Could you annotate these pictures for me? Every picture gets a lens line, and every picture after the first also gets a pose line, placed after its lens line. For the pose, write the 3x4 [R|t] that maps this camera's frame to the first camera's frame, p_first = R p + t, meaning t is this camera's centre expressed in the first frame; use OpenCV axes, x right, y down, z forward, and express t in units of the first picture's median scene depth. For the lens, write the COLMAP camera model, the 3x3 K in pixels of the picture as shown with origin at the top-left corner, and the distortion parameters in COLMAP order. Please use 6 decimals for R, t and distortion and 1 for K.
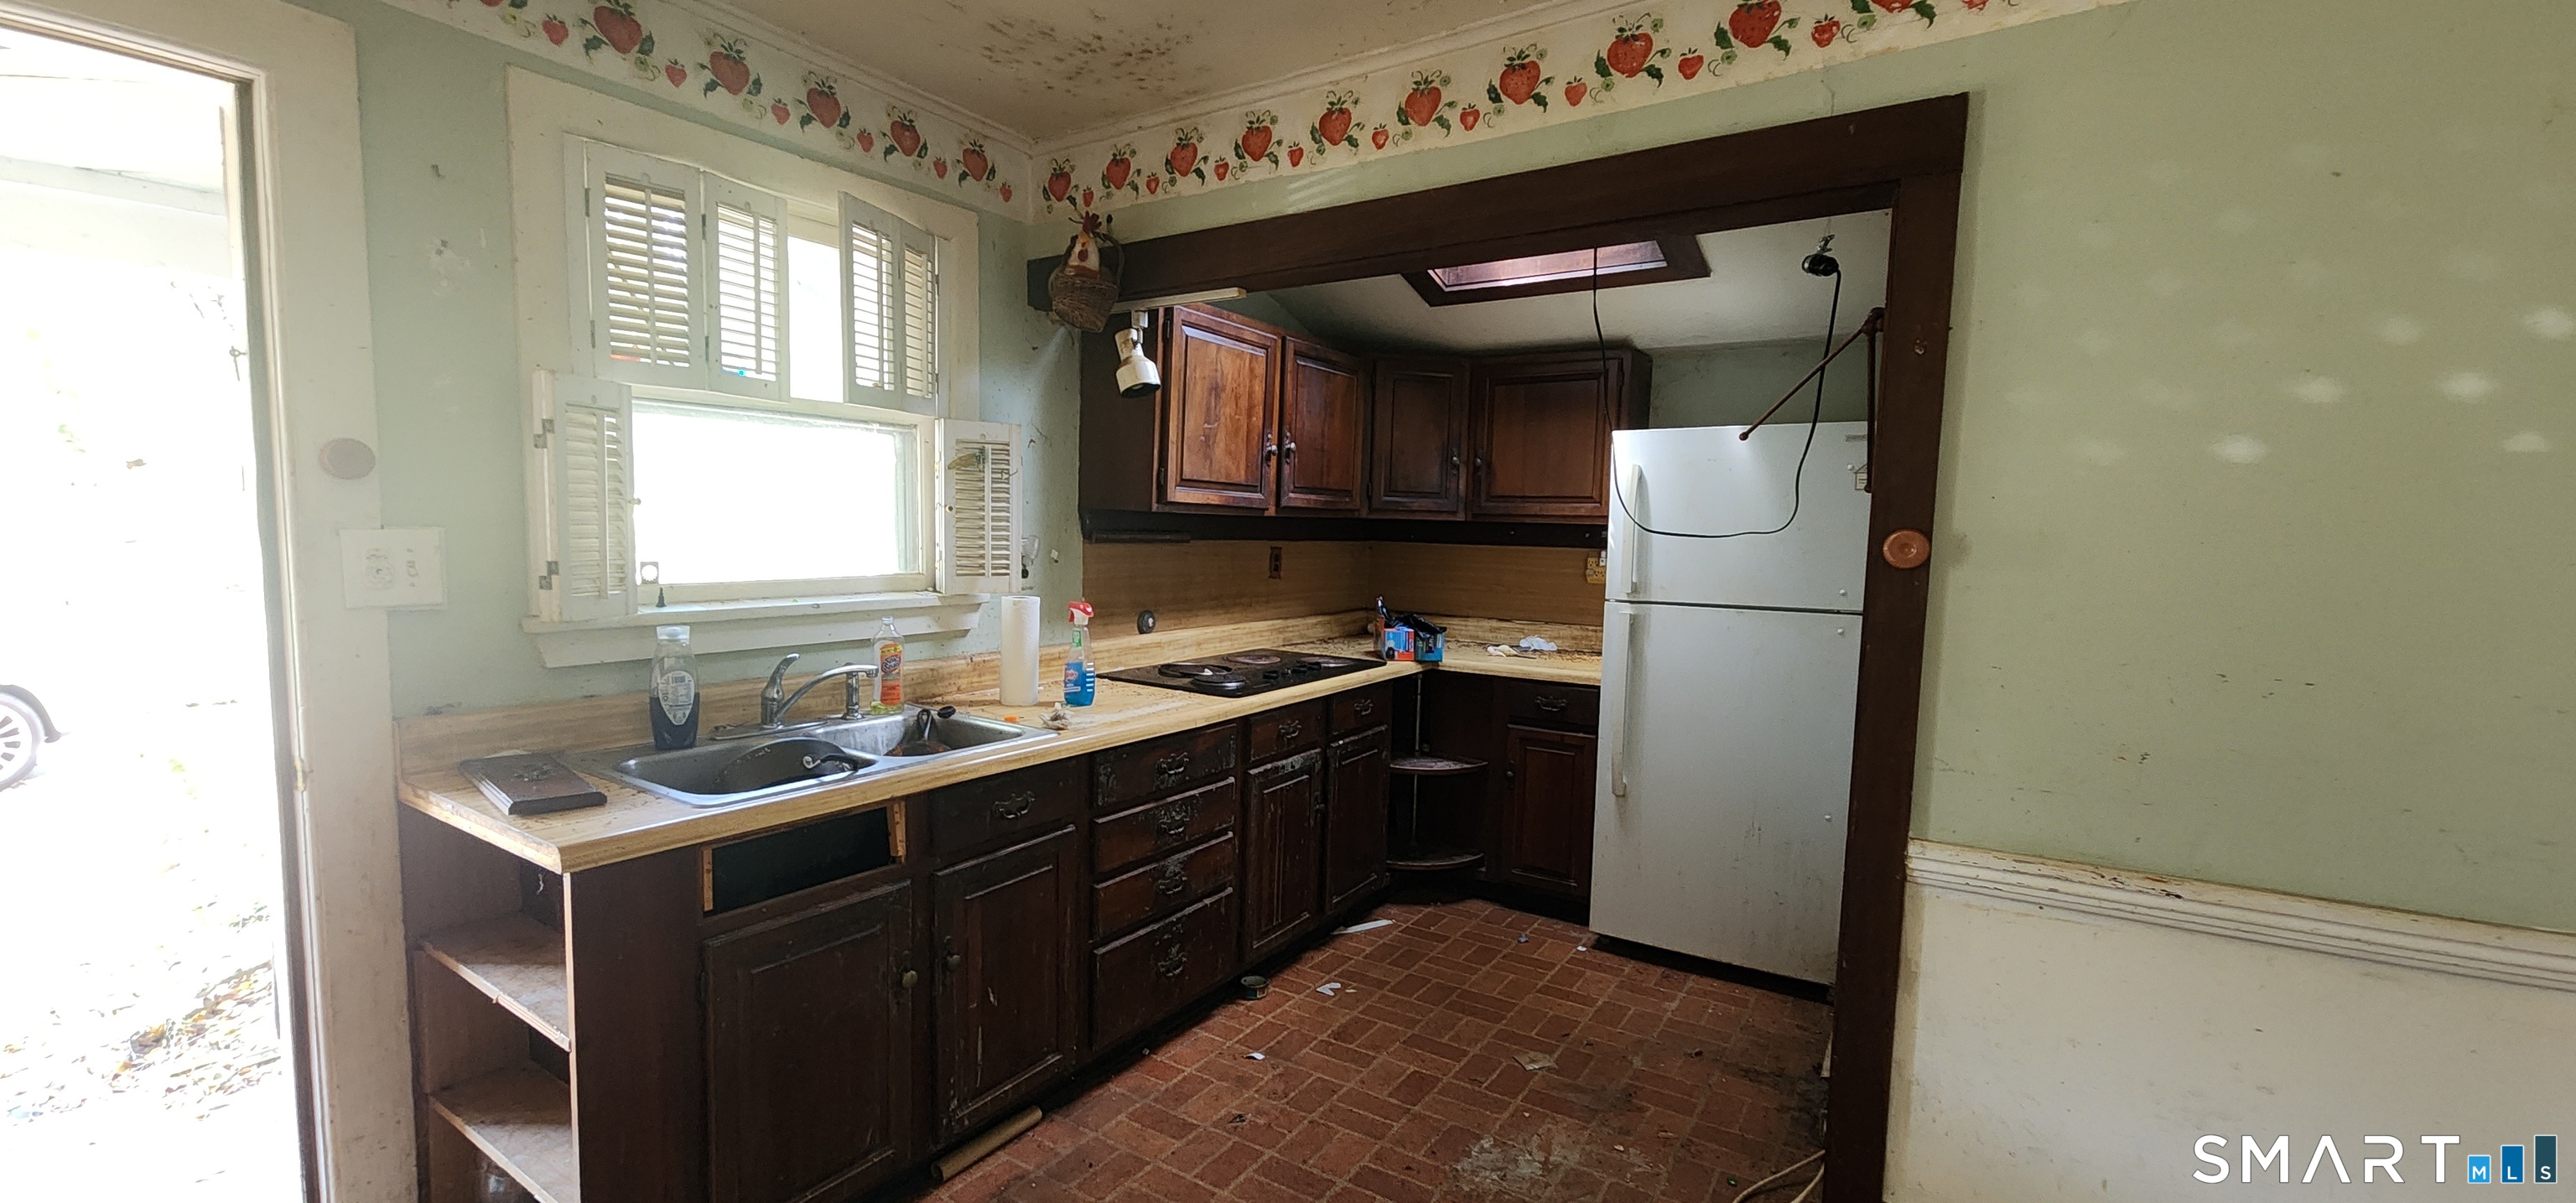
lens RADIAL K [[1055.1, 0, 1268.5], [0, 1055.1, 620.2], [0, 0, 1]] dist [0.007690, -0.004905]
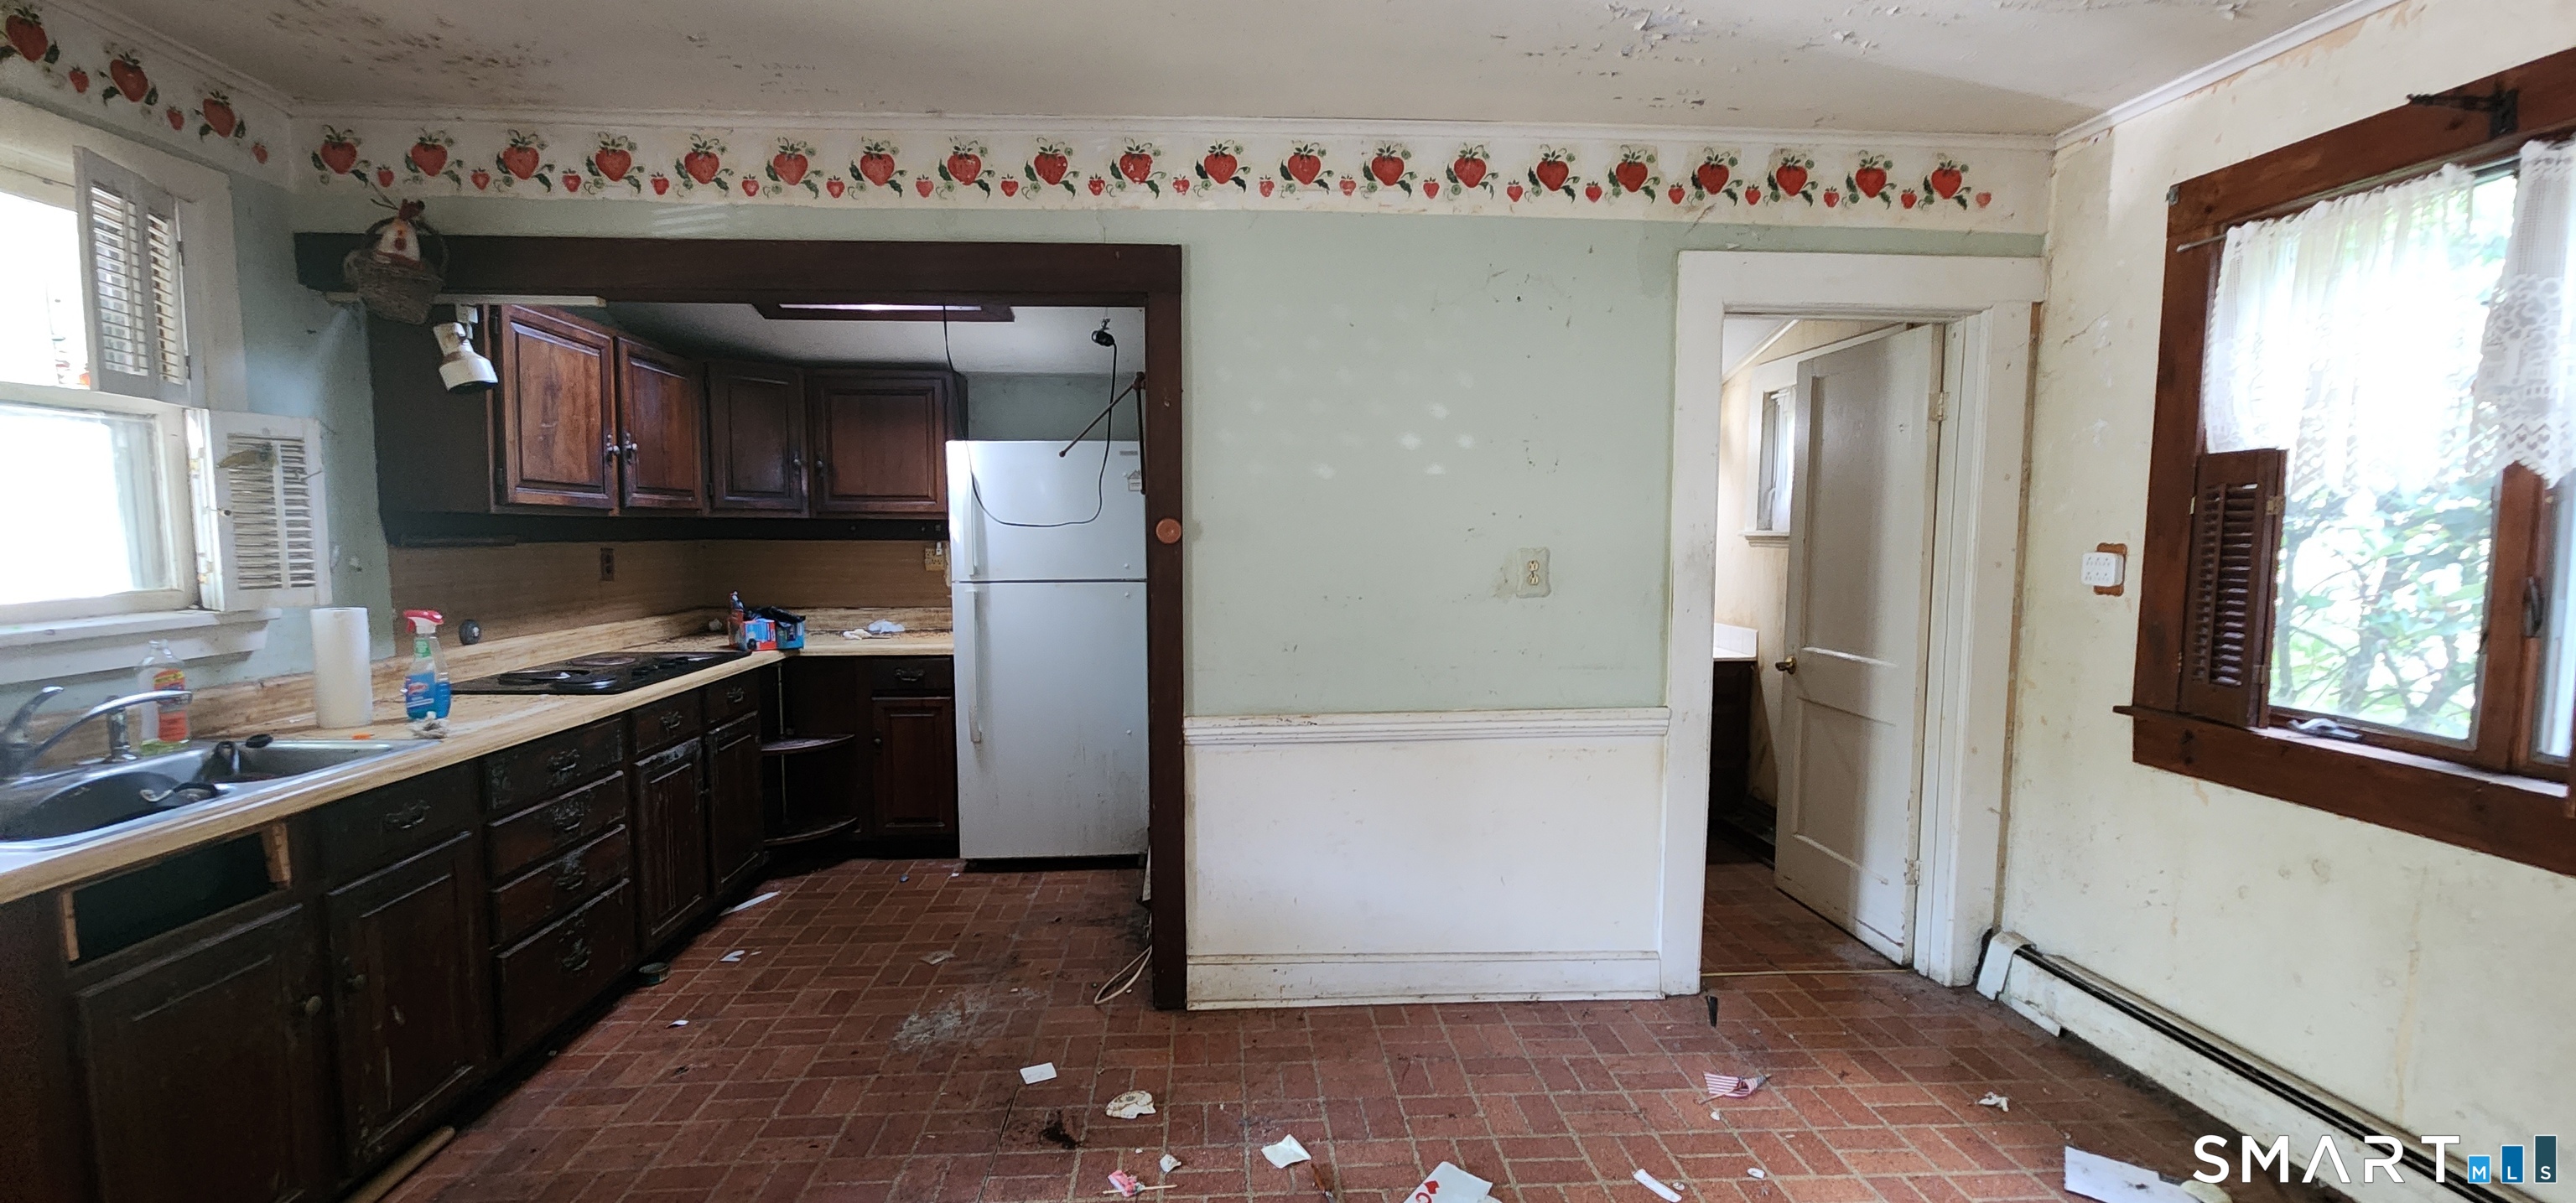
lens RADIAL K [[1055.1, 0, 1268.5], [0, 1055.1, 620.2], [0, 0, 1]] dist [0.007690, -0.004905]
pose [[0.794997, -0.074092, 0.602071, -0.149707], [0.071876, 0.997026, 0.027789, 0.020543], [-0.602340, 0.021182, 0.797959, -0.215598]]
